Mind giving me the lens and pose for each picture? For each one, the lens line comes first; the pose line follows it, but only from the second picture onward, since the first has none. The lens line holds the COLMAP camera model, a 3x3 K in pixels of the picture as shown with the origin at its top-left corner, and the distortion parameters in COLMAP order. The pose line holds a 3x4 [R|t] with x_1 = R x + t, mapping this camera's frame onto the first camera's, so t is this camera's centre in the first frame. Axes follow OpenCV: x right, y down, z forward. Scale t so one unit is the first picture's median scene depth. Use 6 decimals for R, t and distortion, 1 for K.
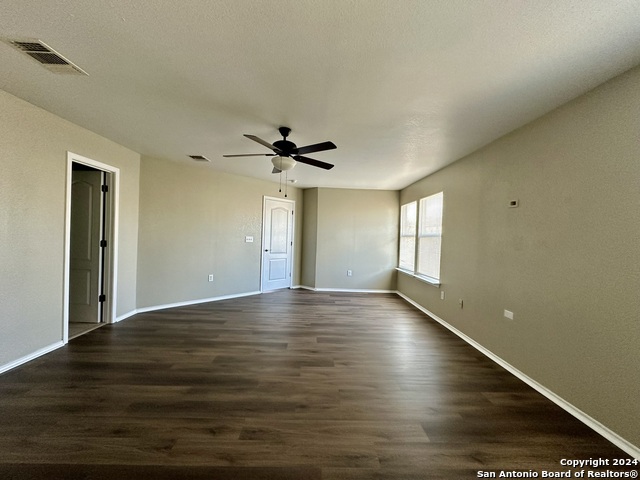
lens RADIAL K [[256.8, 0, 321.1], [0, 256.8, 238.7], [0, 0, 1]] dist [-0.000231, 0.000349]
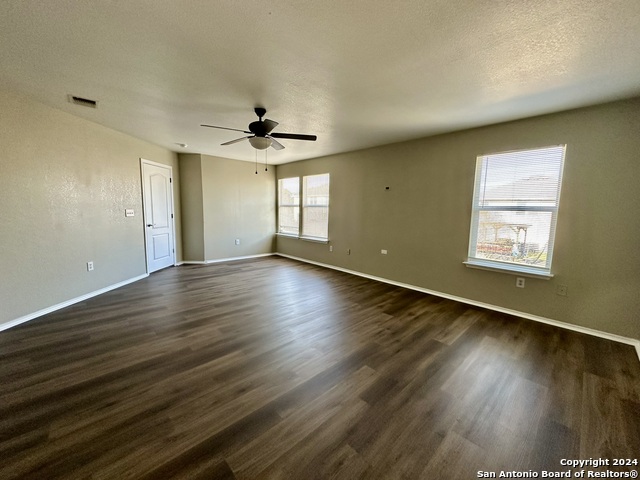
lens RADIAL K [[256.8, 0, 321.1], [0, 256.8, 238.7], [0, 0, 1]] dist [-0.000231, 0.000349]
pose [[0.741707, -0.098840, 0.663401, -0.455241], [0.011939, 0.990871, 0.134282, -0.022560], [-0.670618, -0.091678, 0.736116, -0.002708]]
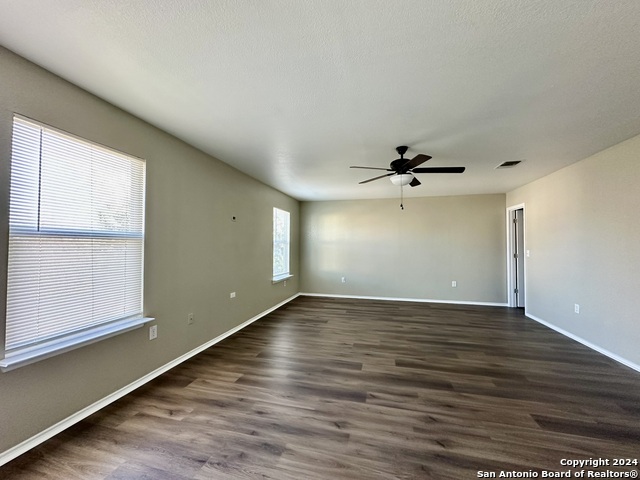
lens RADIAL K [[255.0, 0, 320.1], [0, 255.0, 238.4], [0, 0, 1]] dist [0.000558, 0.000028]
pose [[-0.961222, -0.028768, 0.274271, -0.073520], [-0.032485, 0.999432, -0.009019, -0.015541], [-0.273856, -0.017579, -0.961610, 1.353928]]
